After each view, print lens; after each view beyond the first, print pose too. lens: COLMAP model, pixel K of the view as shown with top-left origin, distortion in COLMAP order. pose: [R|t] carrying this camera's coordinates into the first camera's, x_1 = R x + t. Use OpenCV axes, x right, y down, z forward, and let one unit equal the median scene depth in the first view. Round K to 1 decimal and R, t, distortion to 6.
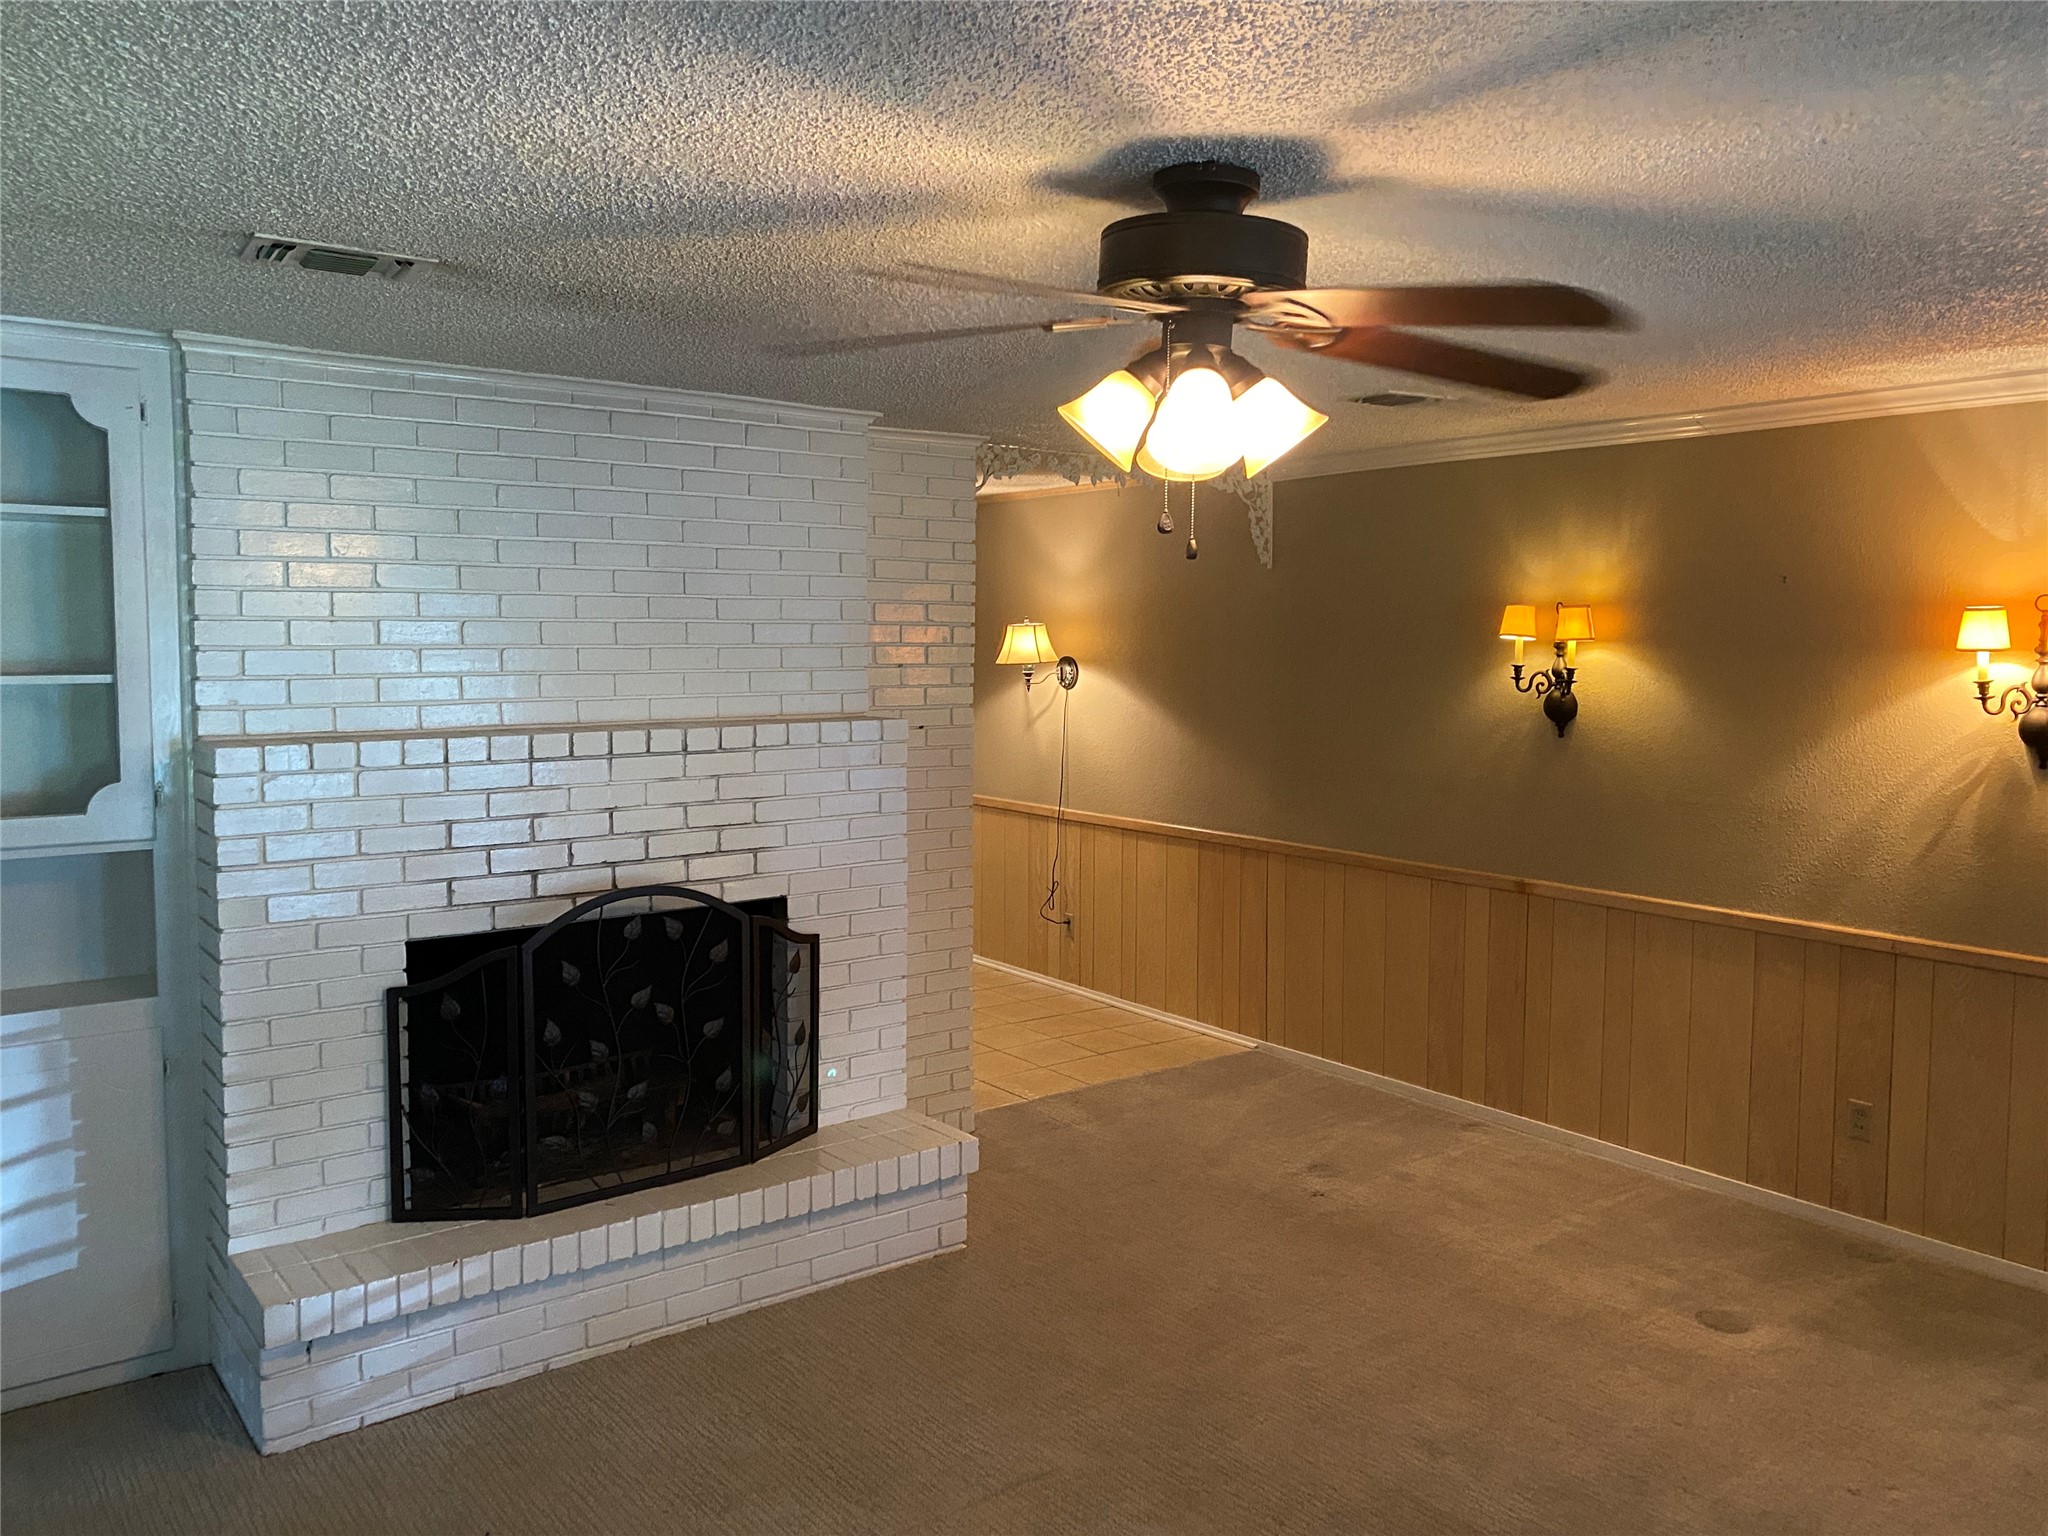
lens RADIAL K [[1562.8, 0, 1024.0], [0, 1562.8, 768.0], [0, 0, 1]] dist [0.160837, -0.257420]
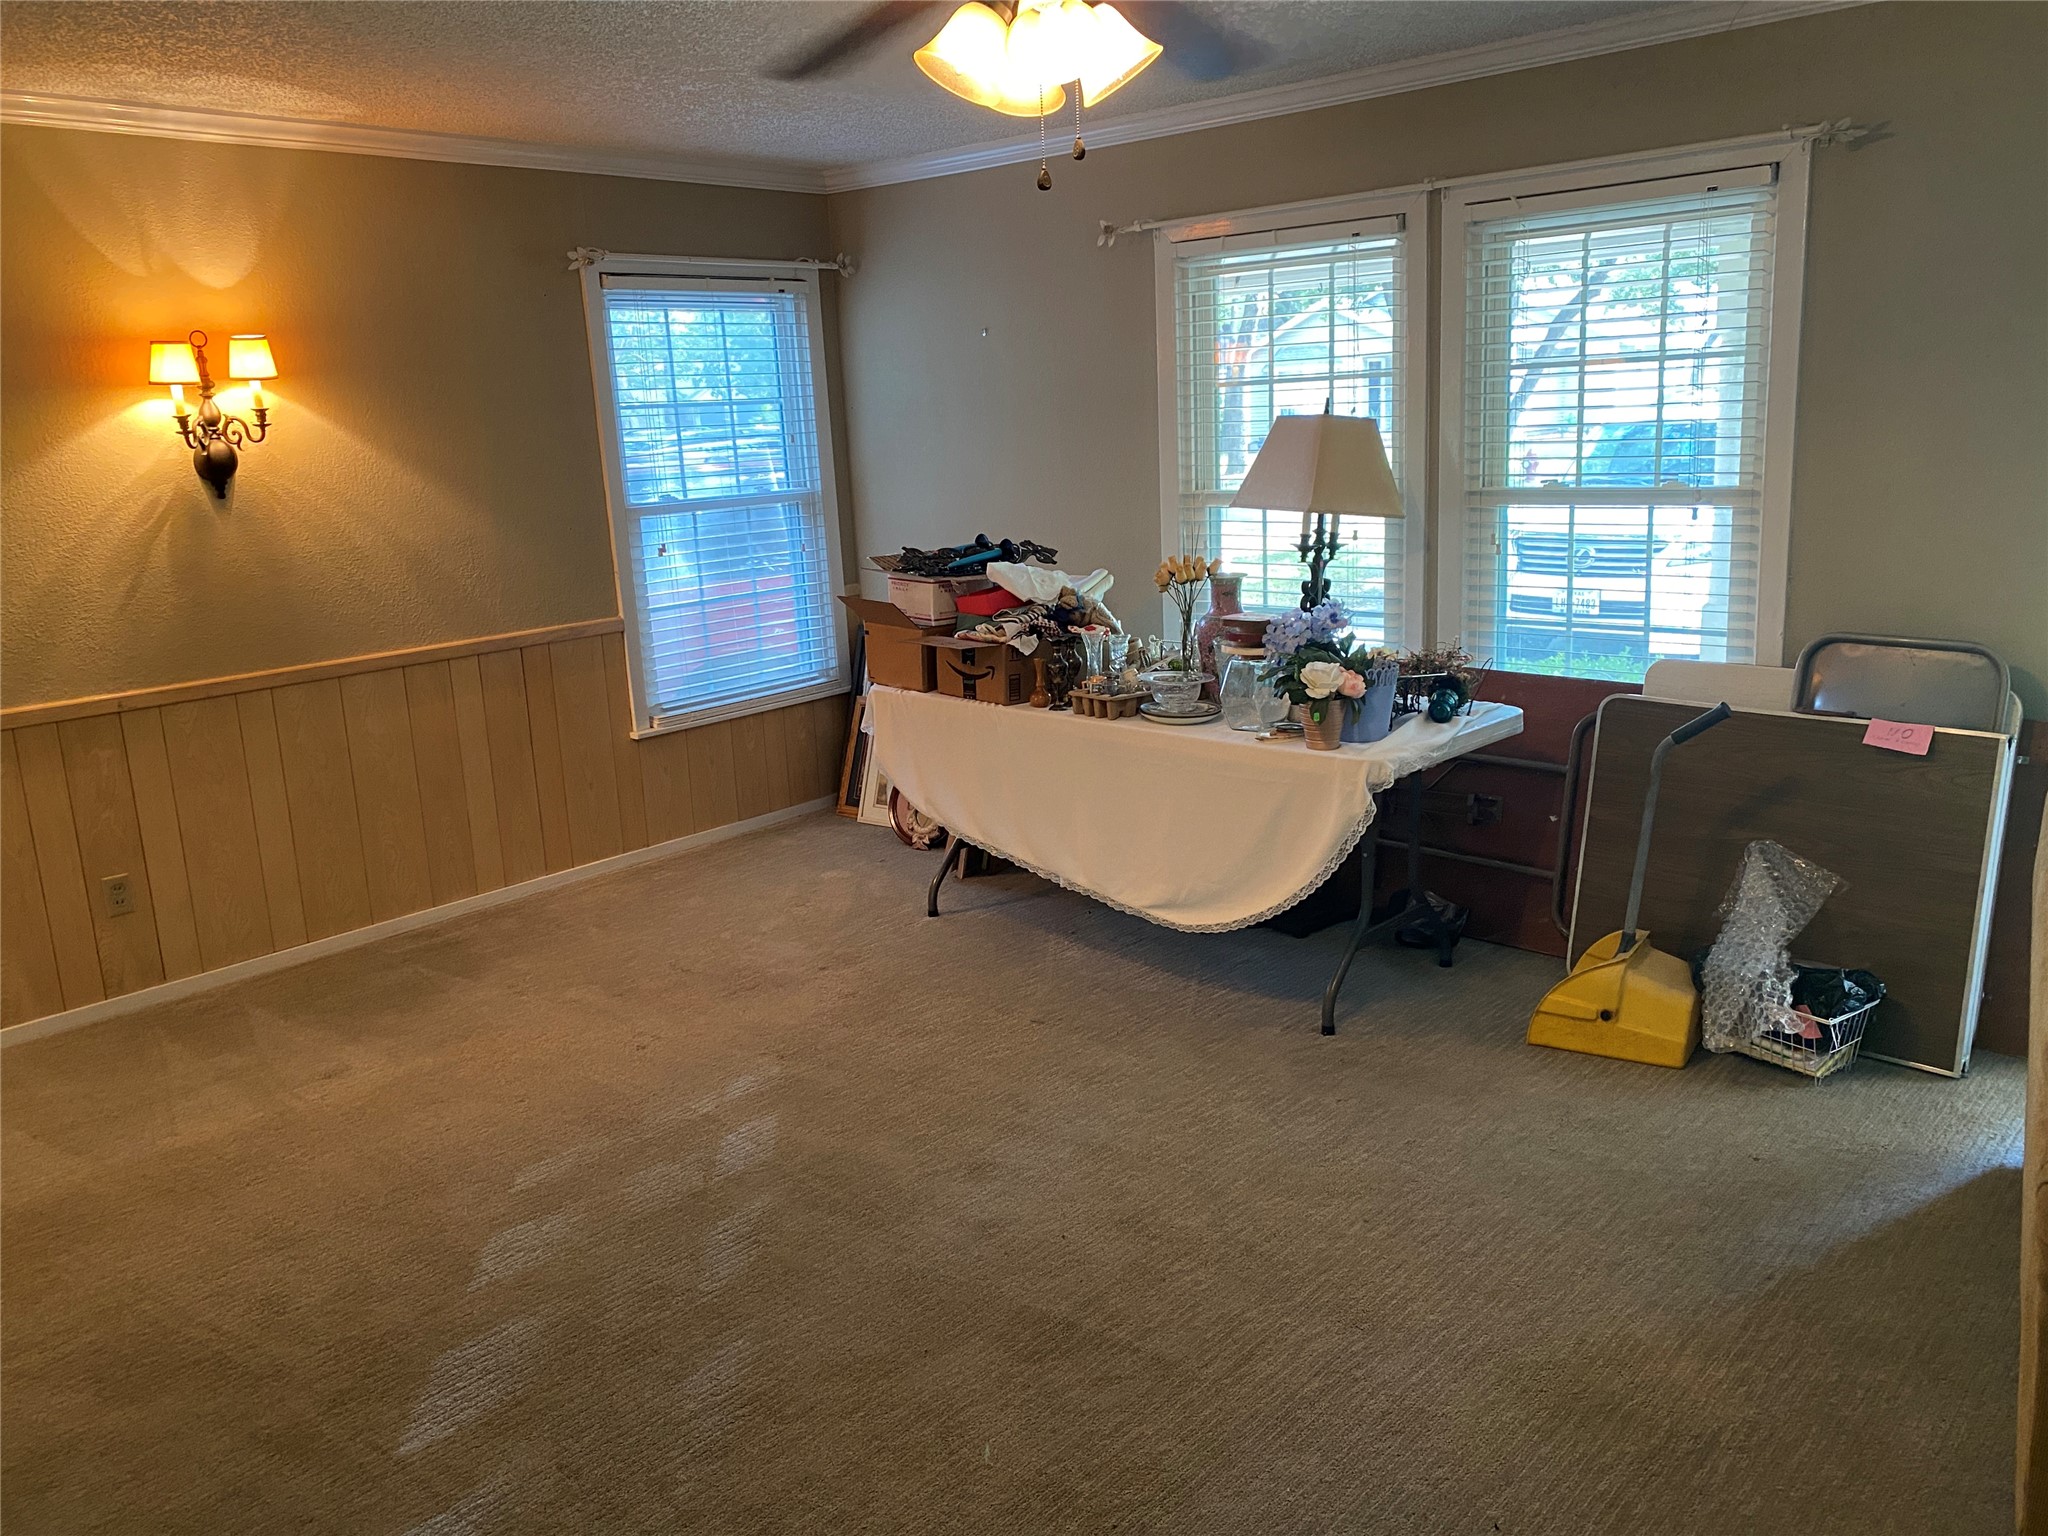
lens RADIAL K [[1506.2, 0, 1024.0], [0, 1506.2, 768.0], [0, 0, 1]] dist [0.007281, -0.033800]
pose [[-0.196156, -0.217486, 0.956150, -0.481681], [0.128406, 0.961000, 0.244932, -0.003971], [-0.972129, 0.170820, -0.160579, 0.683134]]
